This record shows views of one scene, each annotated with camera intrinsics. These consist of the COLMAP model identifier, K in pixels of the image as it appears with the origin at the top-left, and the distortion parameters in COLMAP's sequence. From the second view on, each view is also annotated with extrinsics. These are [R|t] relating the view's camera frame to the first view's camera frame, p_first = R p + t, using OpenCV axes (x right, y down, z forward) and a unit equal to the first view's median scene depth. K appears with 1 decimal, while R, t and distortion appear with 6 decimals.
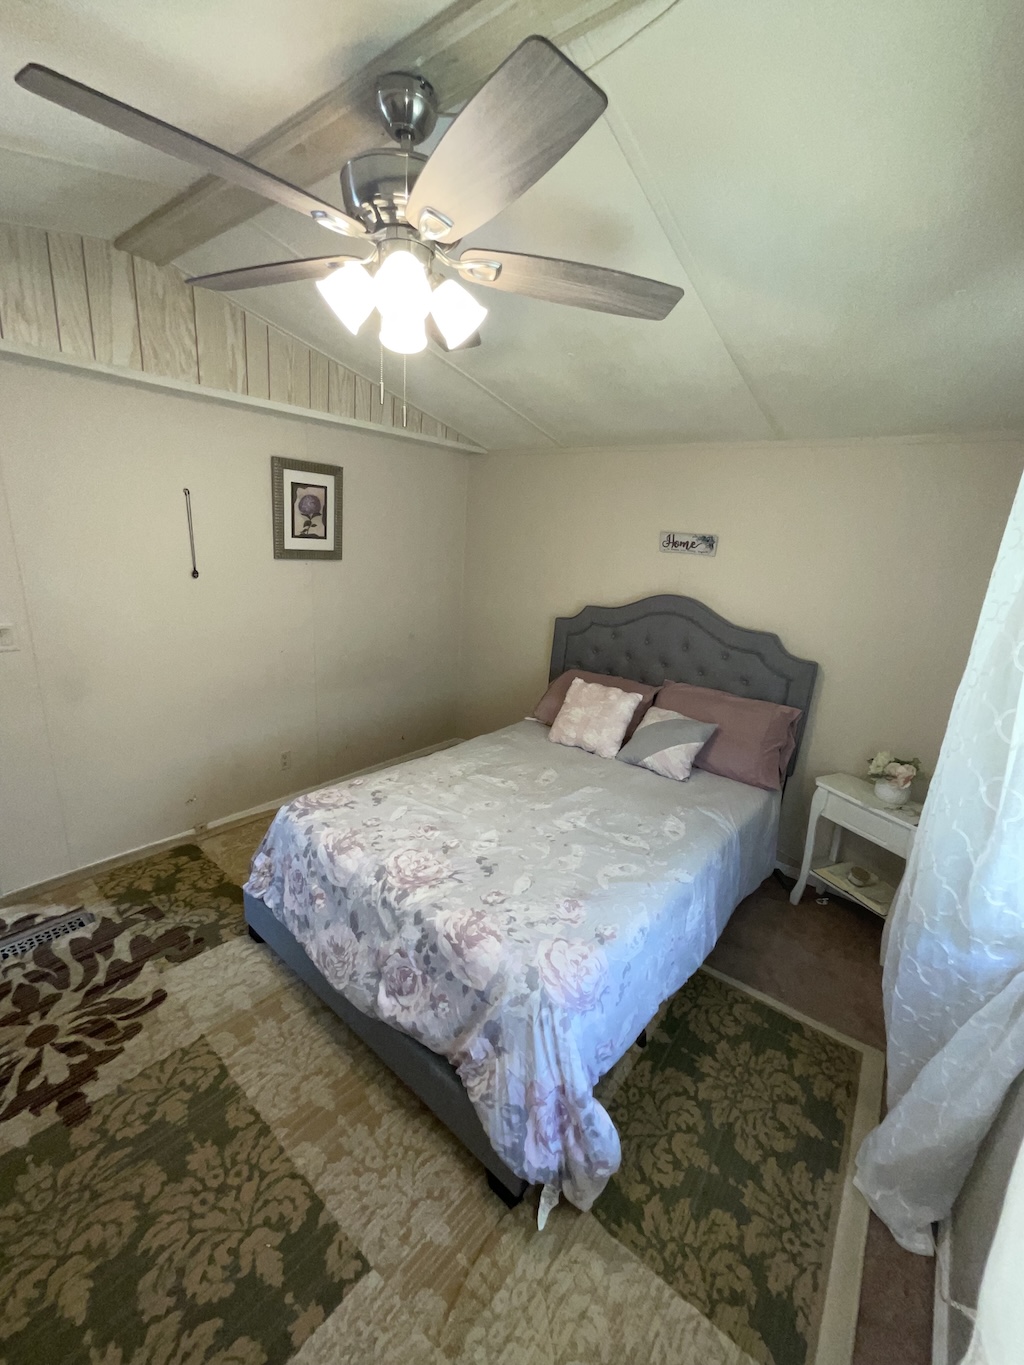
lens RADIAL K [[554.3, 0, 513.5], [0, 554.3, 677.9], [0, 0, 1]] dist [0.009201, -0.002769]
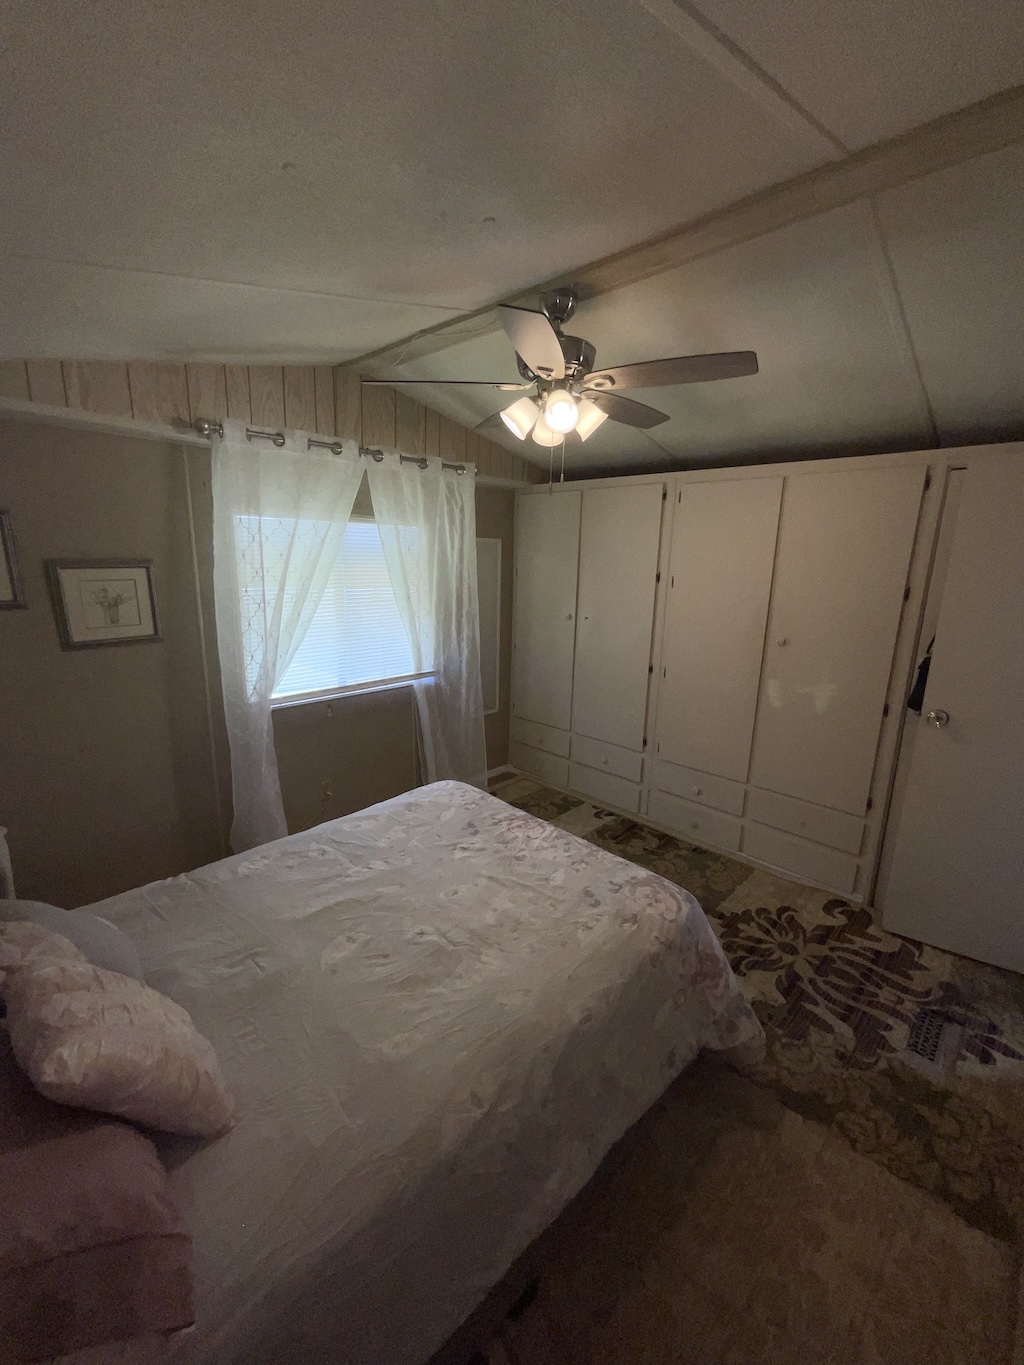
lens RADIAL K [[554.3, 0, 515.8], [0, 554.3, 680.8], [0, 0, 1]] dist [0.009201, -0.002769]
pose [[-0.992832, -0.103411, 0.059917, -0.194830], [-0.062525, 0.876674, 0.477004, -0.559682], [-0.101855, 0.469839, -0.876856, 1.997158]]
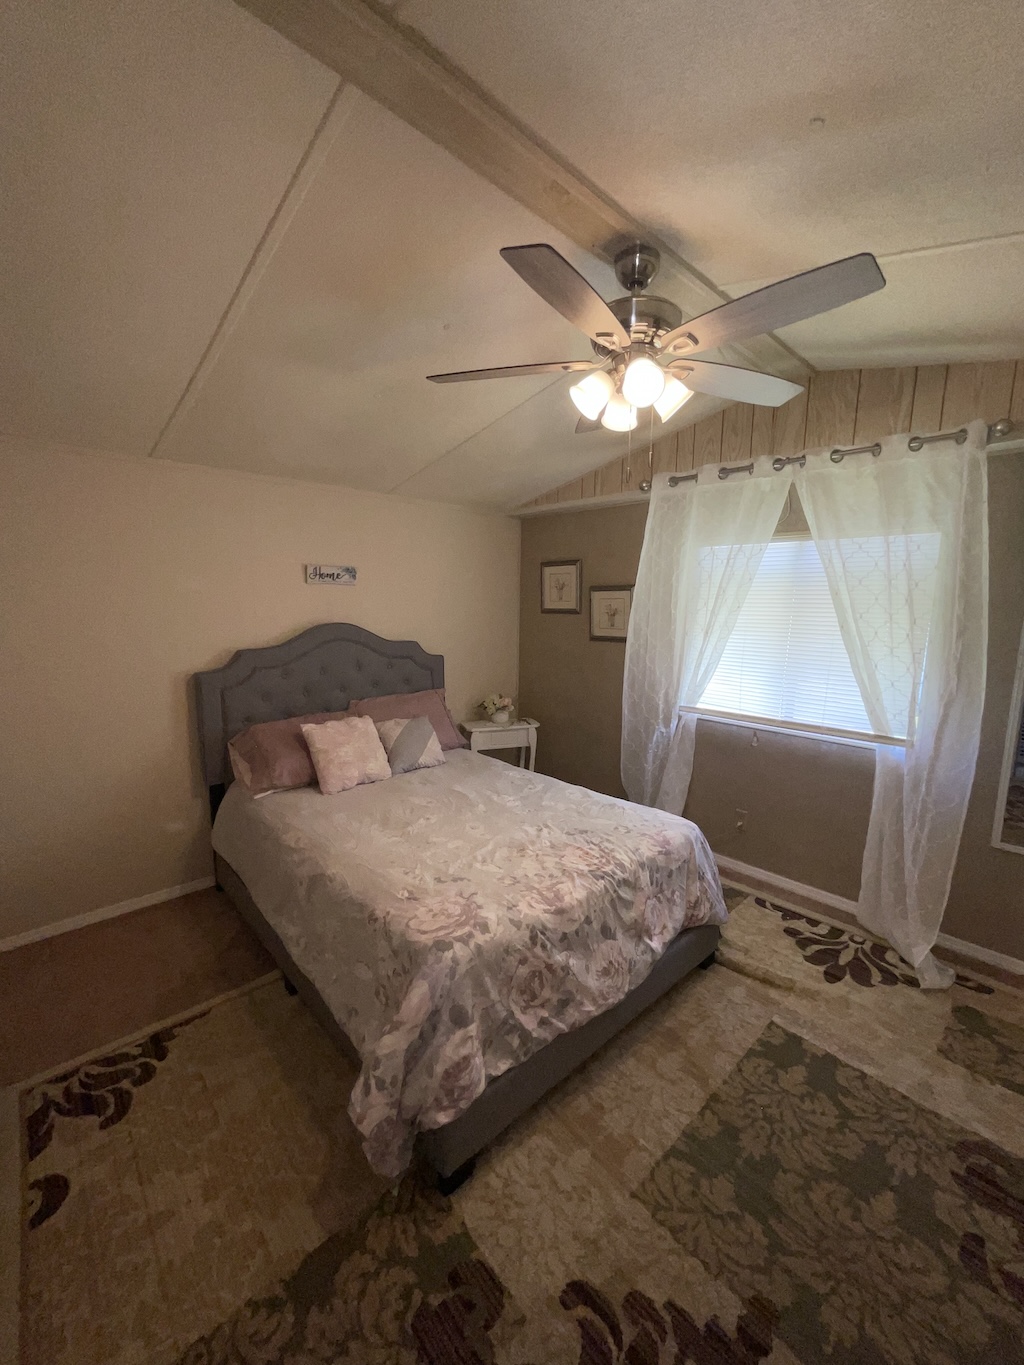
lens RADIAL K [[554.3, 0, 508.7], [0, 554.3, 678.5], [0, 0, 1]] dist [0.009201, -0.002769]
pose [[0.132308, -0.204103, 0.969967, -1.241077], [0.260465, 0.951339, 0.164655, -0.234796], [-0.956375, 0.230857, 0.179032, 0.888645]]
